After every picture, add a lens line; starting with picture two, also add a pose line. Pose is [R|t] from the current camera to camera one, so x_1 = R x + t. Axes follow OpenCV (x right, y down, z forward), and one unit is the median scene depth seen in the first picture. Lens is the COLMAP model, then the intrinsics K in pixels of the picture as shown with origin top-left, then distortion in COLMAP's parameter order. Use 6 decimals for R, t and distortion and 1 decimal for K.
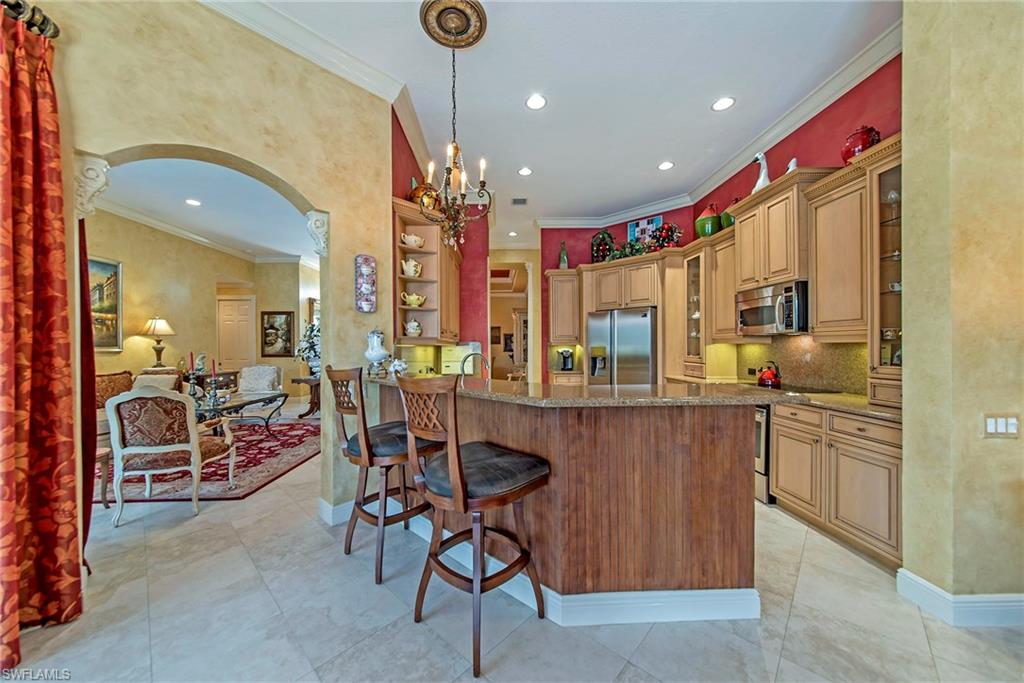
lens RADIAL K [[360.7, 0, 506.1], [0, 360.7, 348.2], [0, 0, 1]] dist [-0.002546, 0.000061]
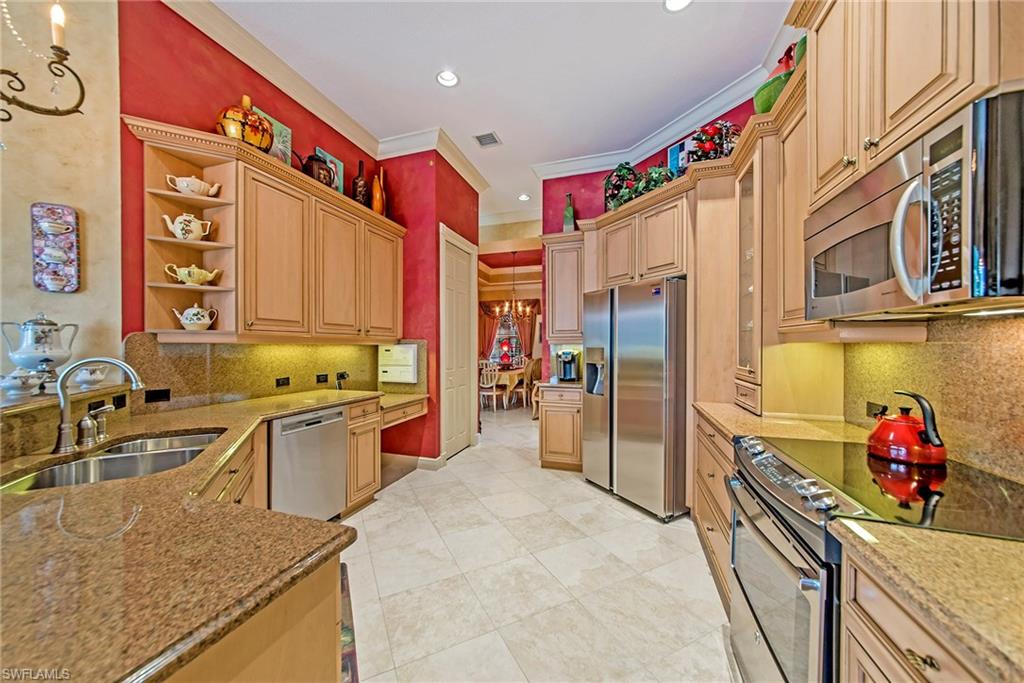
lens RADIAL K [[360.7, 0, 506.1], [0, 360.7, 348.2], [0, 0, 1]] dist [-0.002546, 0.000061]
pose [[0.943018, 0.008304, -0.332637, 0.485677], [-0.006543, 0.999958, 0.006412, -0.007793], [0.332676, -0.003870, 0.943033, 0.545548]]
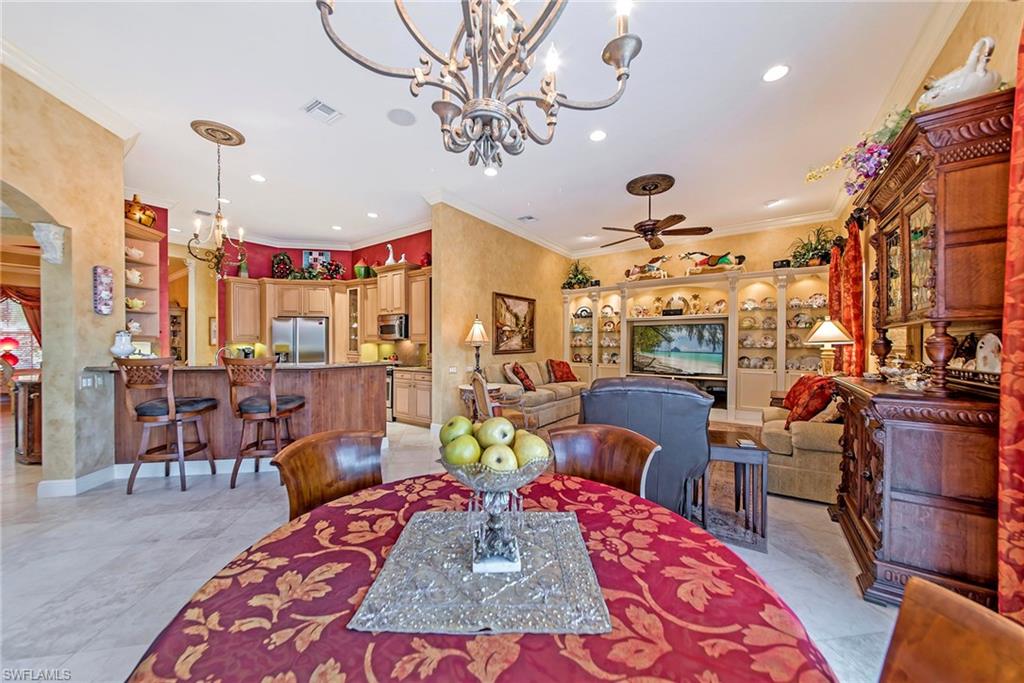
lens RADIAL K [[360.7, 0, 506.1], [0, 360.7, 348.2], [0, 0, 1]] dist [-0.002546, 0.000061]
pose [[0.604556, -0.000988, 0.796562, -0.439607], [-0.001372, 0.999996, 0.002281, 0.006156], [-0.796561, -0.002472, 0.604553, -0.644752]]
